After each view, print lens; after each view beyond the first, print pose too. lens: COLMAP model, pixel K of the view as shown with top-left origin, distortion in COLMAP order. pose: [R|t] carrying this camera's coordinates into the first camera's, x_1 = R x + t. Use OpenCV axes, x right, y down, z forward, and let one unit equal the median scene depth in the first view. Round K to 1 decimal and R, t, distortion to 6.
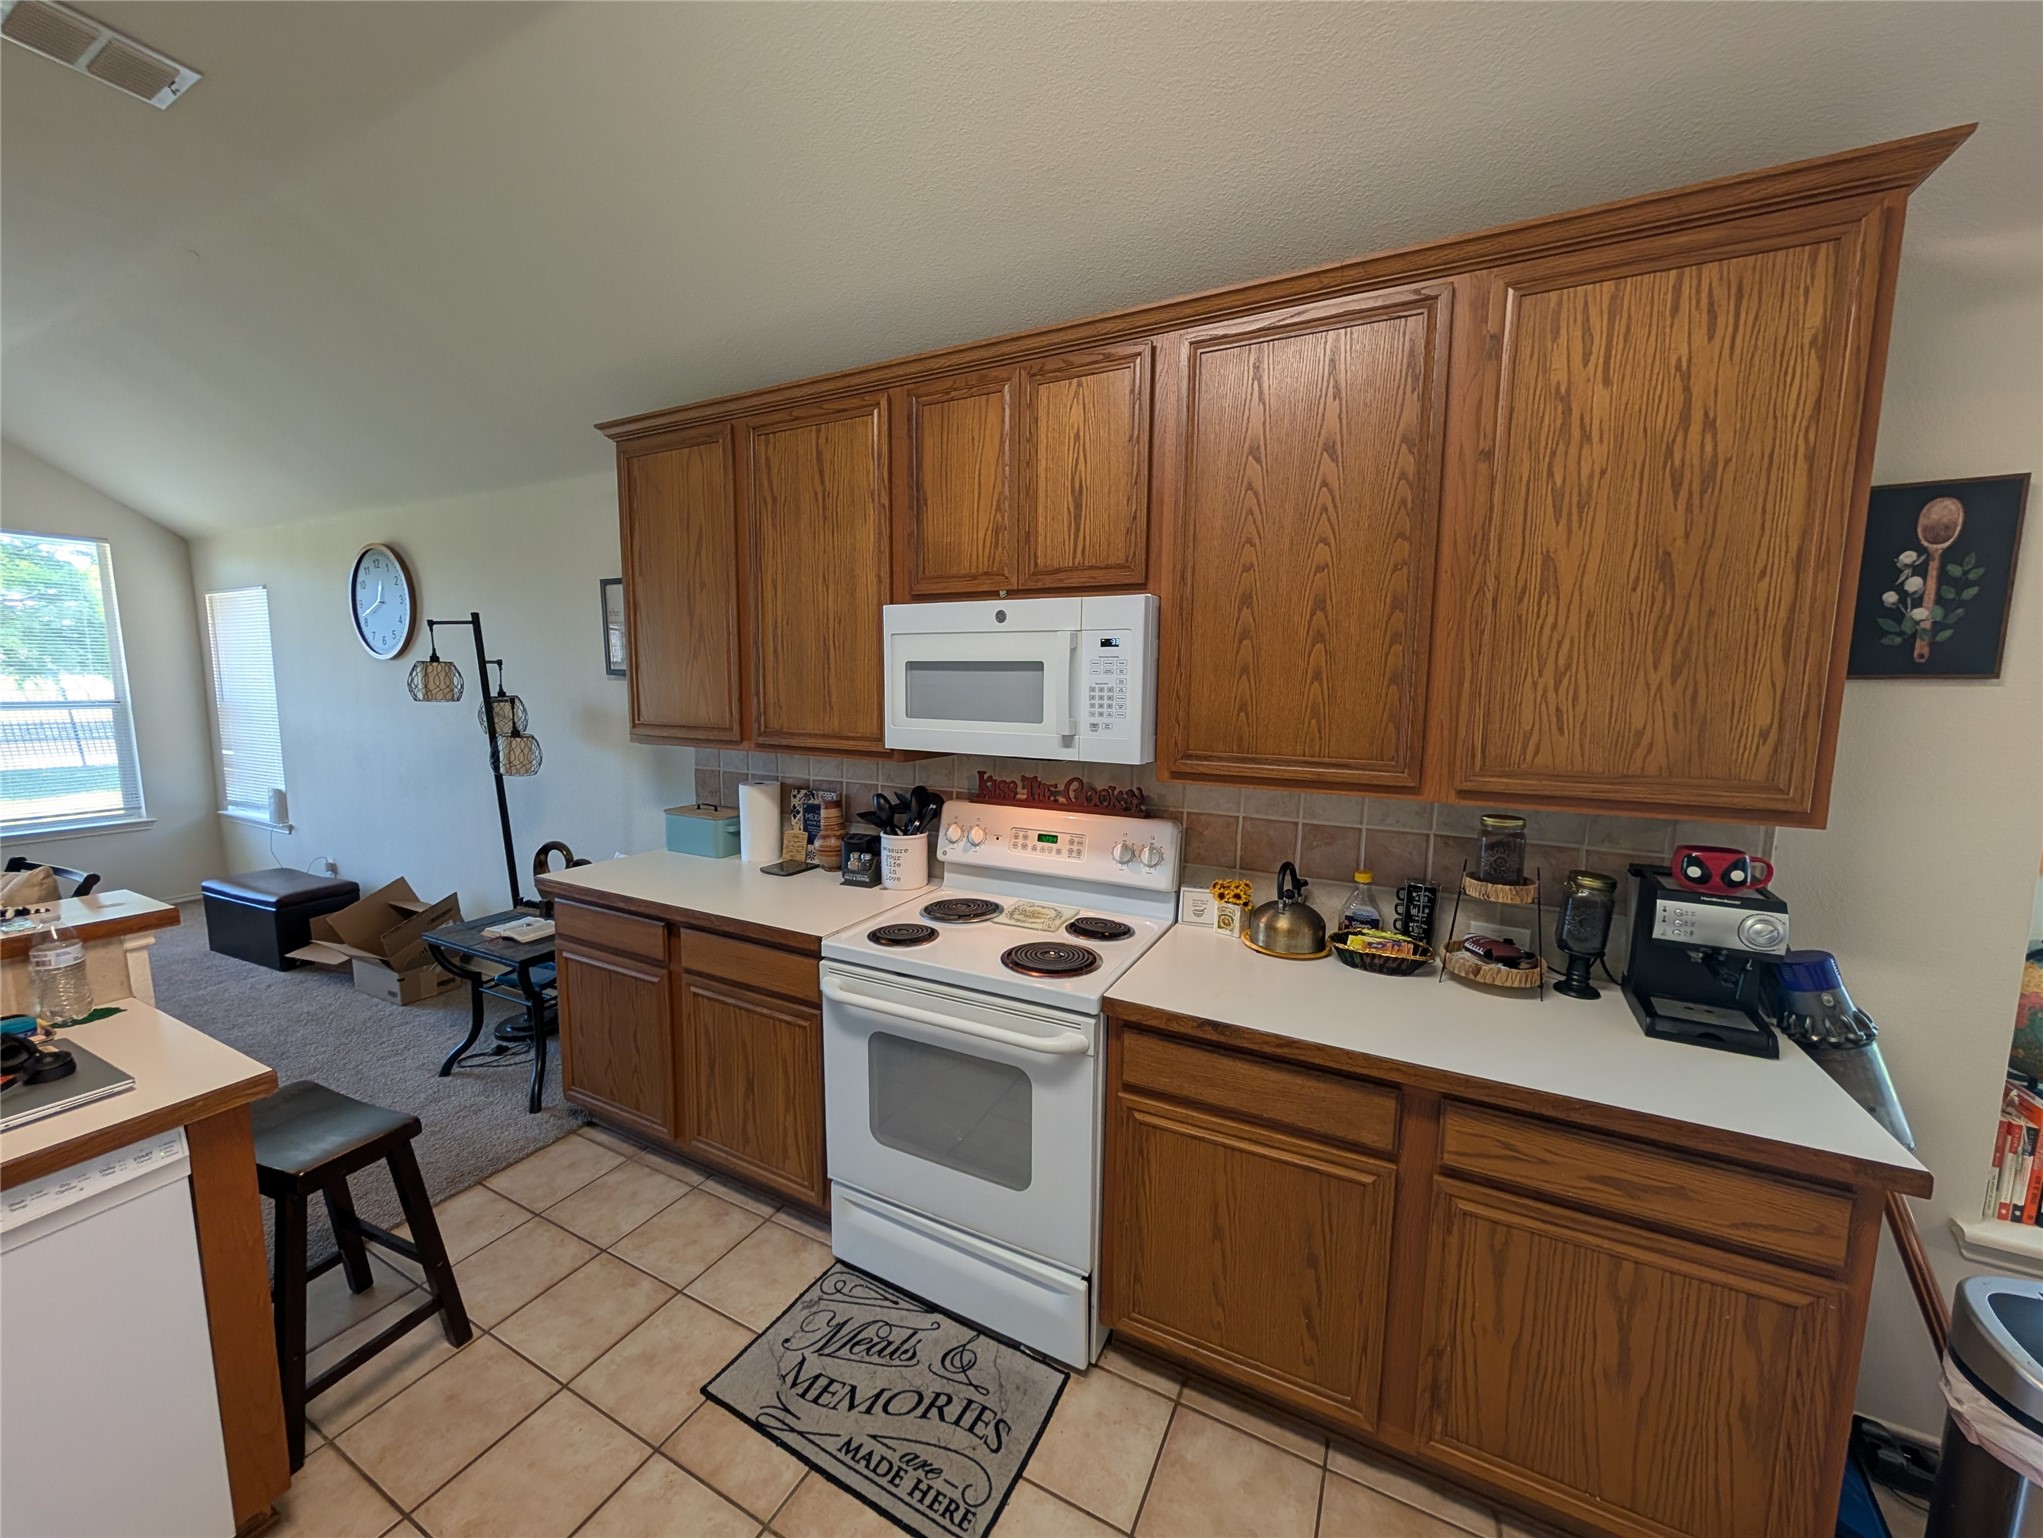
lens RADIAL K [[772.4, 0, 1017.3], [0, 772.4, 768.4], [0, 0, 1]] dist [-0.001791, 0.000633]
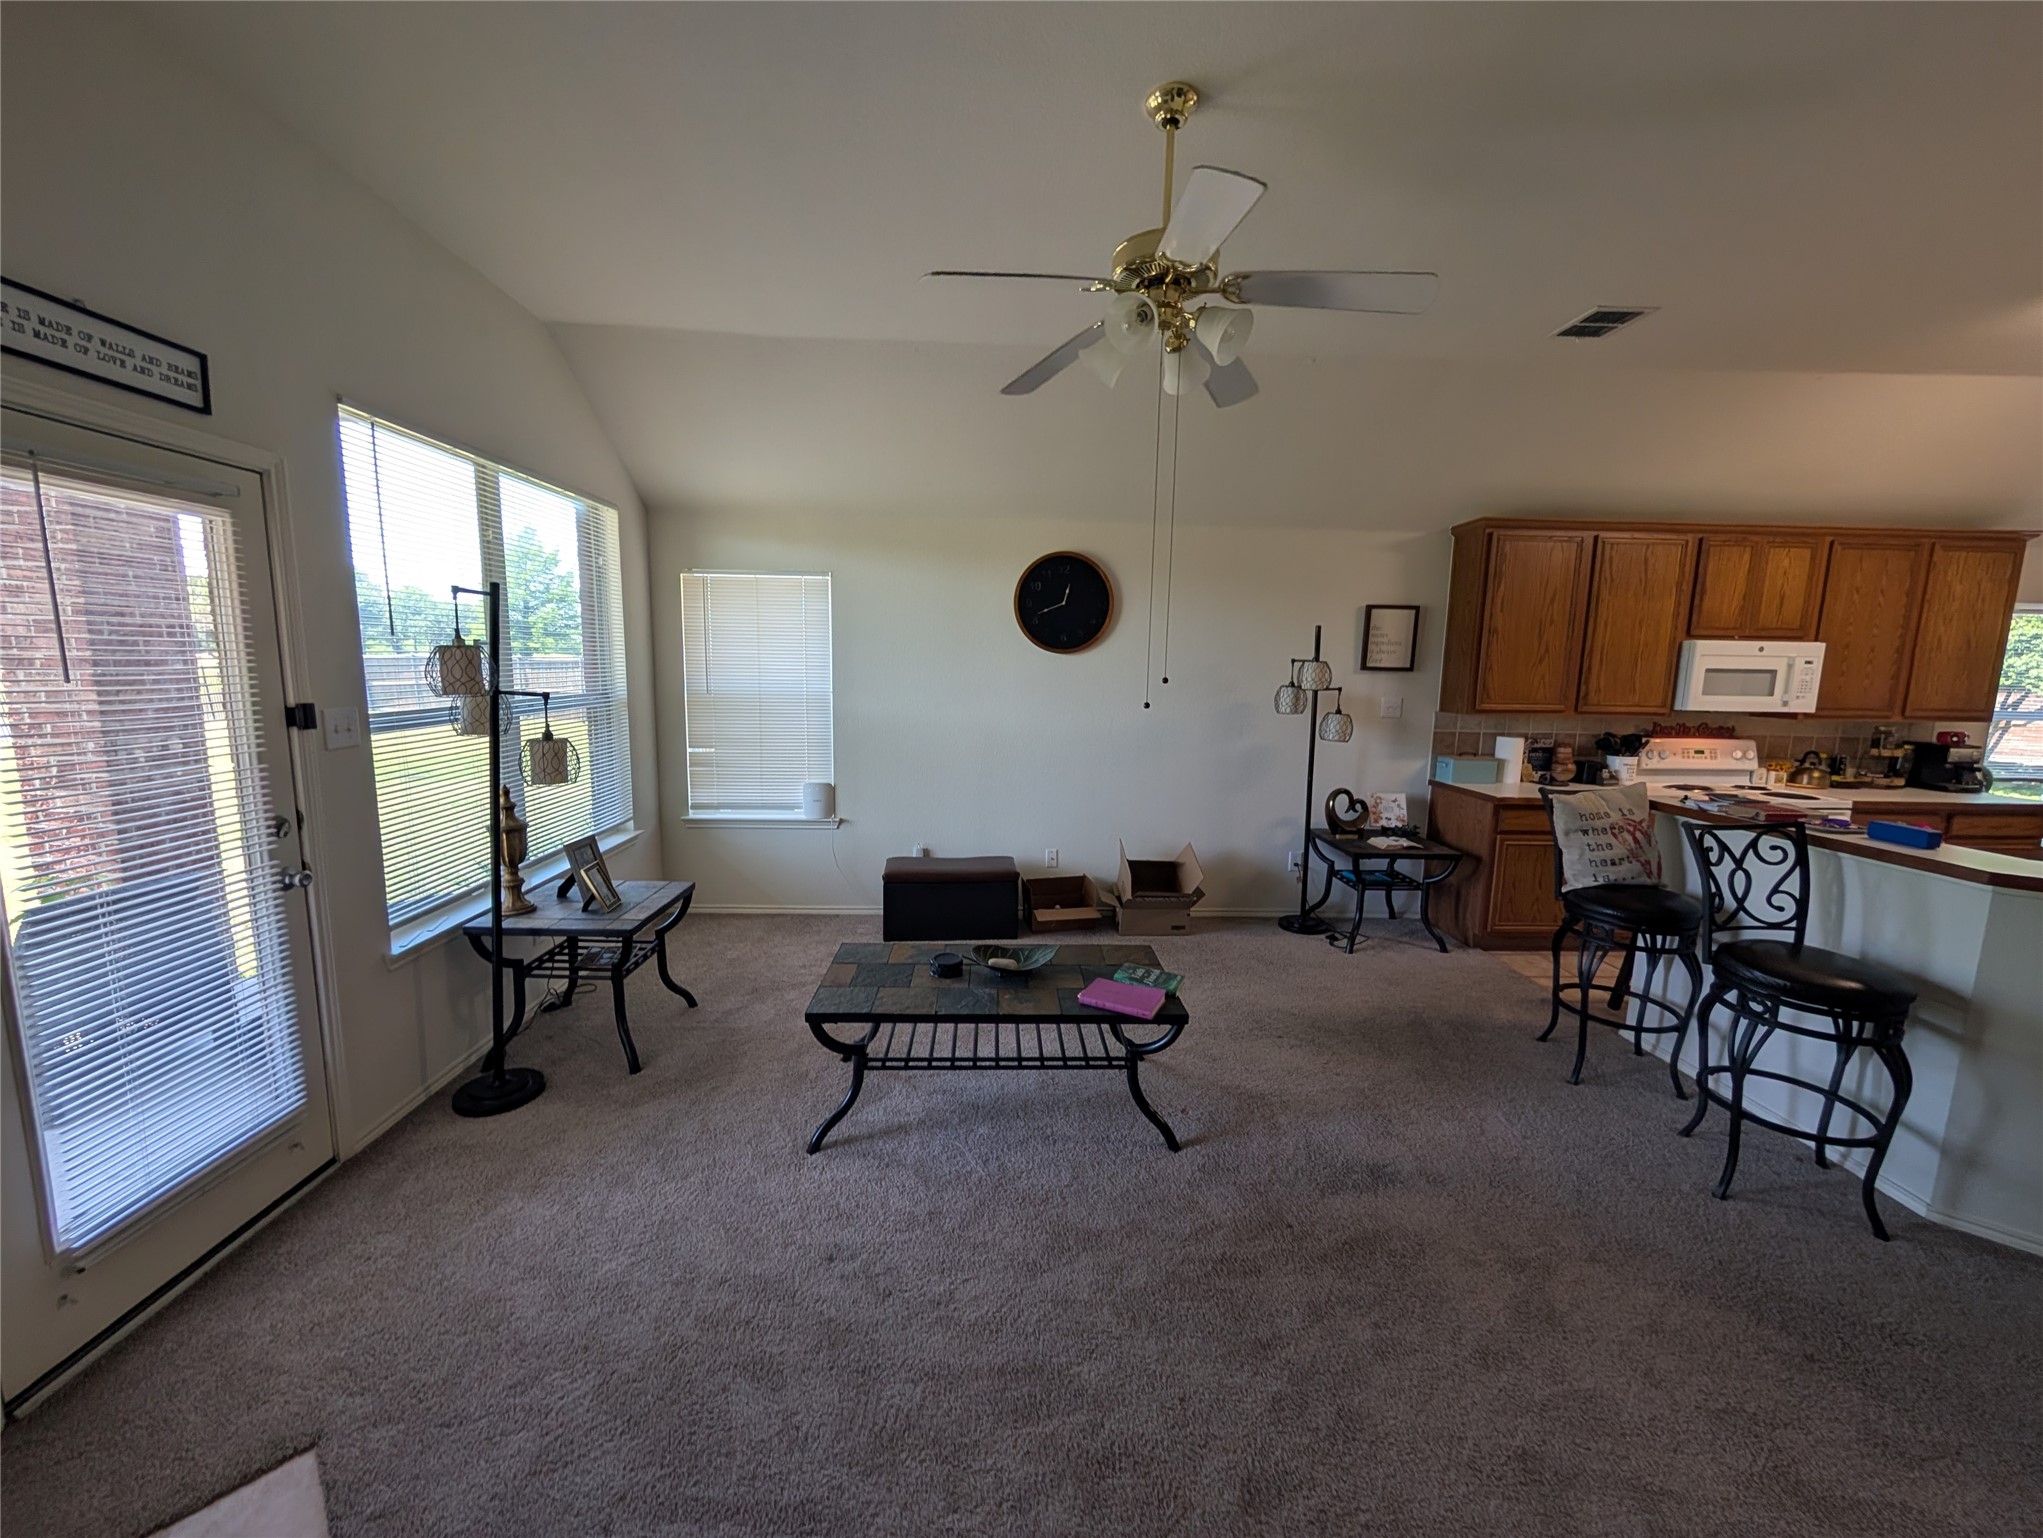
lens RADIAL K [[772.4, 0, 1012.7], [0, 772.4, 761.6], [0, 0, 1]] dist [-0.001791, 0.000633]
pose [[0.872562, -0.062926, 0.484433, -3.447292], [0.049512, 0.997954, 0.040449, -0.078639], [-0.485987, -0.011309, 0.873893, 0.104524]]
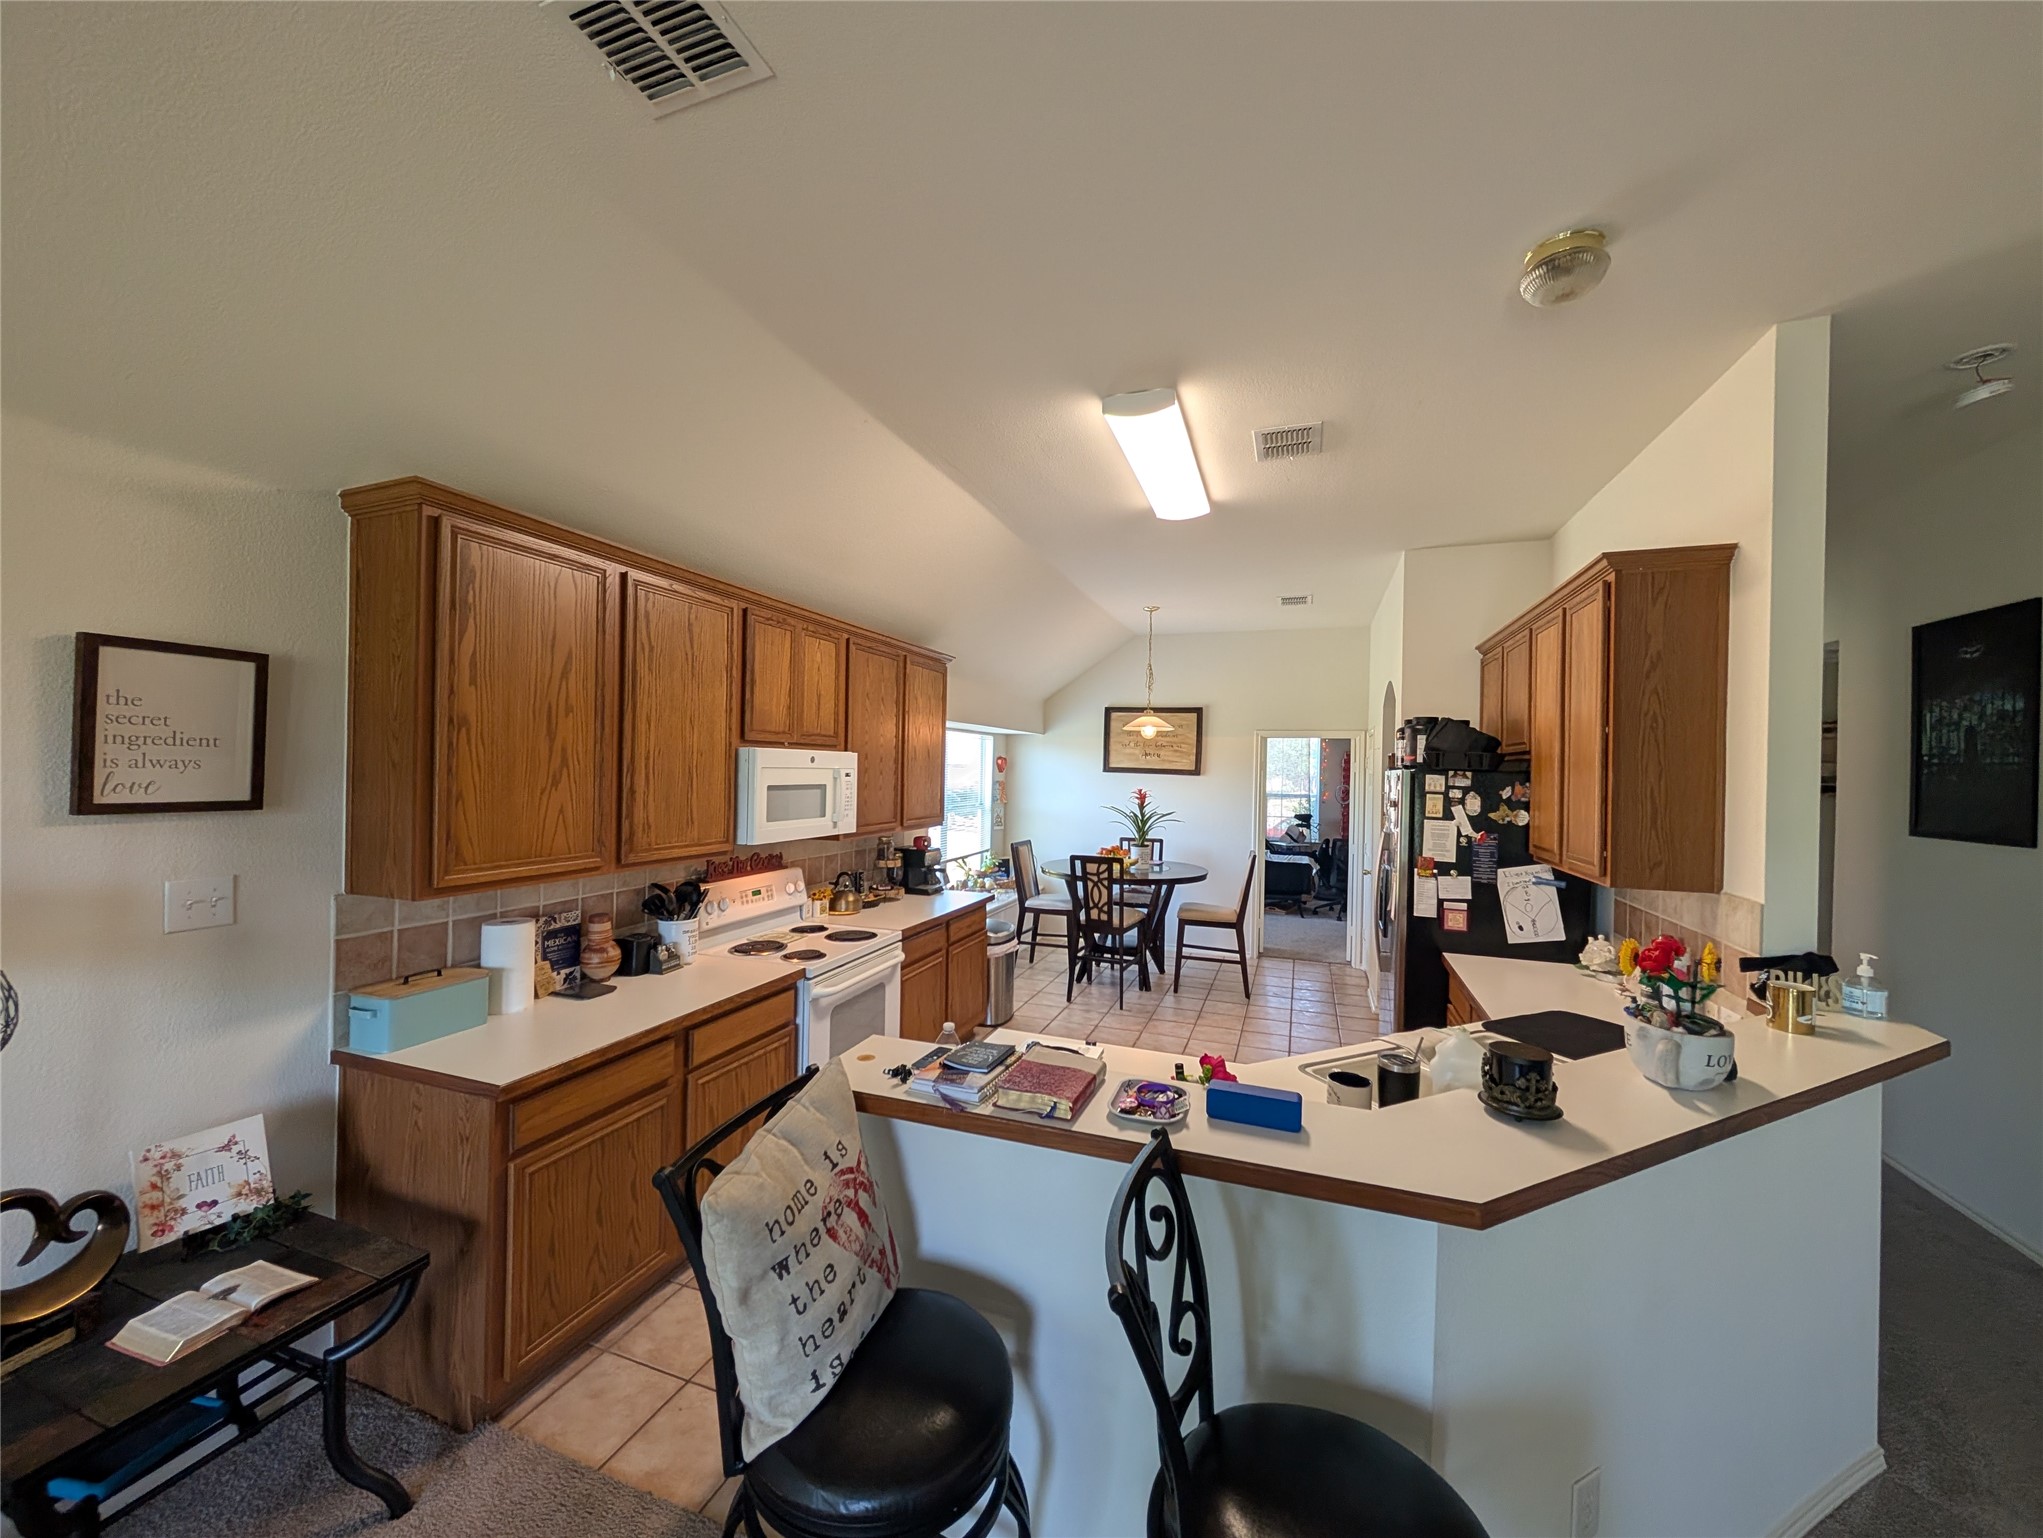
lens RADIAL K [[772.4, 0, 1023.2], [0, 772.4, 768.0], [0, 0, 1]] dist [-0.001791, 0.000633]
pose [[-0.133781, -0.012468, 0.990933, -2.121891], [0.095269, 0.995128, 0.025382, -0.201172], [-0.986421, 0.097801, -0.131941, 0.857778]]
